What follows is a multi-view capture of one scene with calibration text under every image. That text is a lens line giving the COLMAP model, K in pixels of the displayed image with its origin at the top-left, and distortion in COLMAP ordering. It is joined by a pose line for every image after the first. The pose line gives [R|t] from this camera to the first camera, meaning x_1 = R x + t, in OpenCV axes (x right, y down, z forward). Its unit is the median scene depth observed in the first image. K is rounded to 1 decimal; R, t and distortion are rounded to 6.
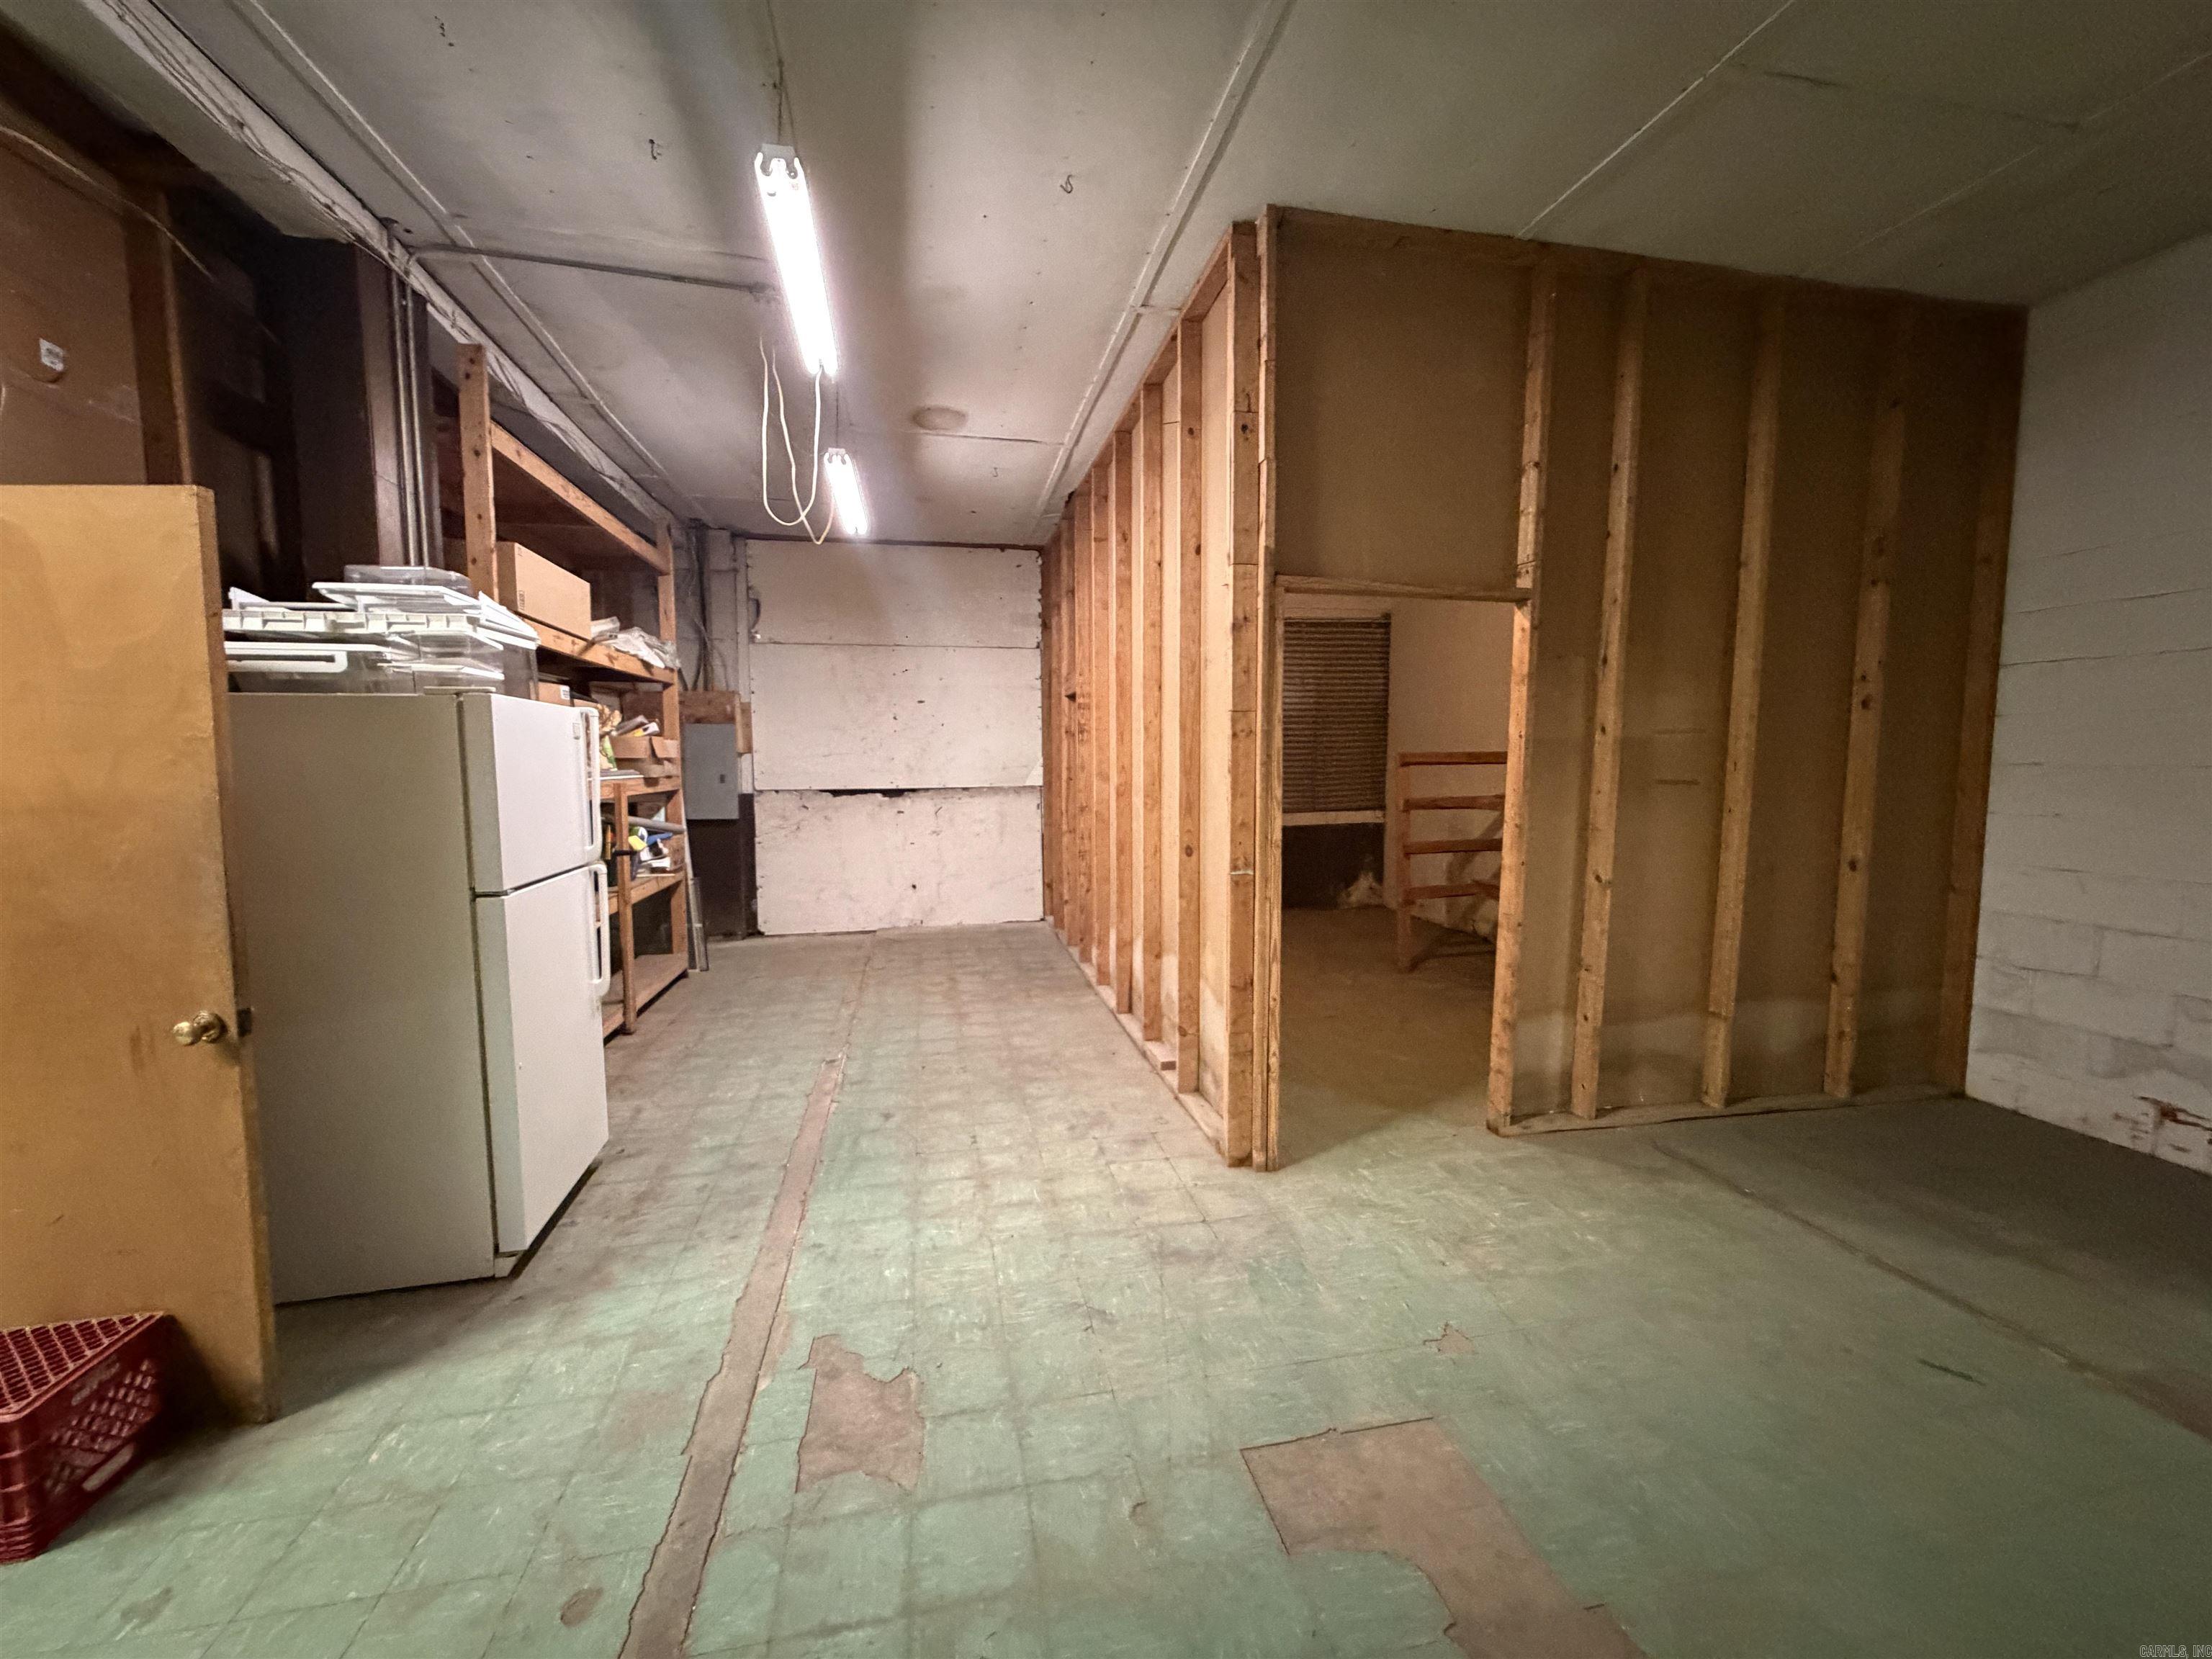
lens RADIAL K [[881.4, 0, 1104.6], [0, 881.4, 828.8], [0, 0, 1]] dist [0.002178, -0.000346]
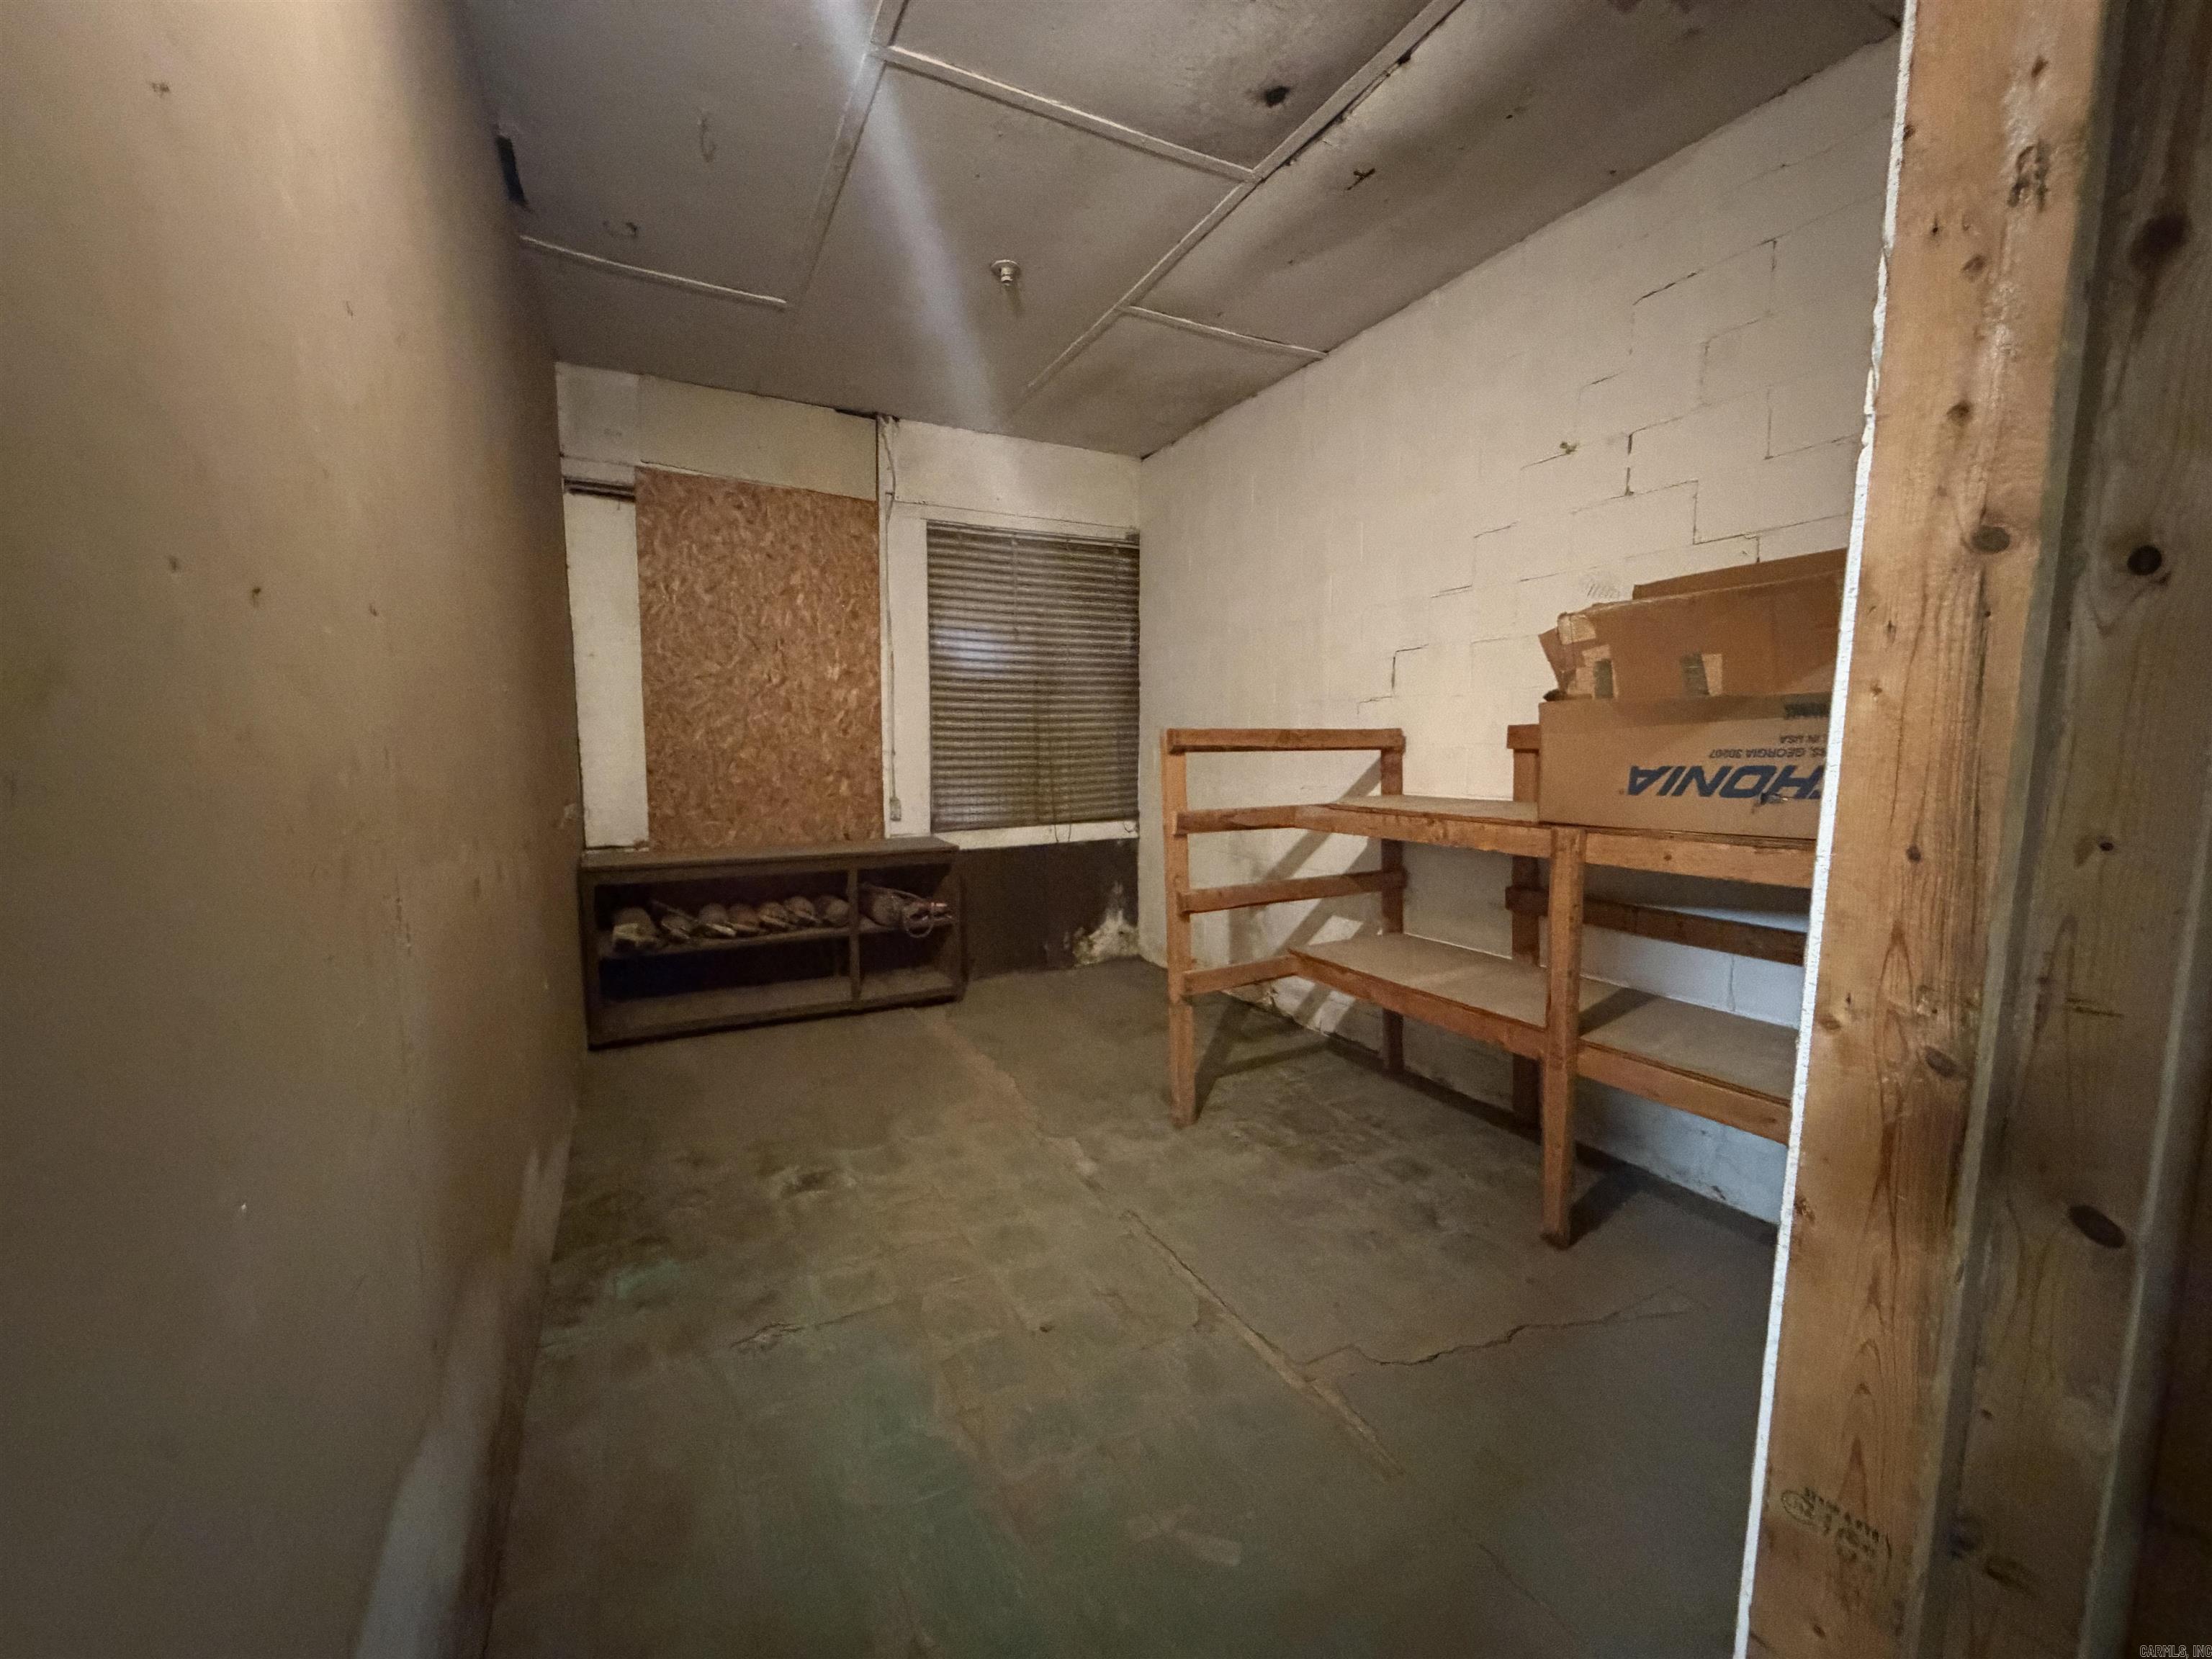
lens RADIAL K [[881.4, 0, 1111.8], [0, 881.4, 821.3], [0, 0, 1]] dist [0.002178, -0.000346]
pose [[0.959030, -0.024488, 0.282243, 0.251116], [0.025072, 0.999684, 0.001543, -0.052724], [-0.282192, 0.005597, 0.959342, 0.834701]]
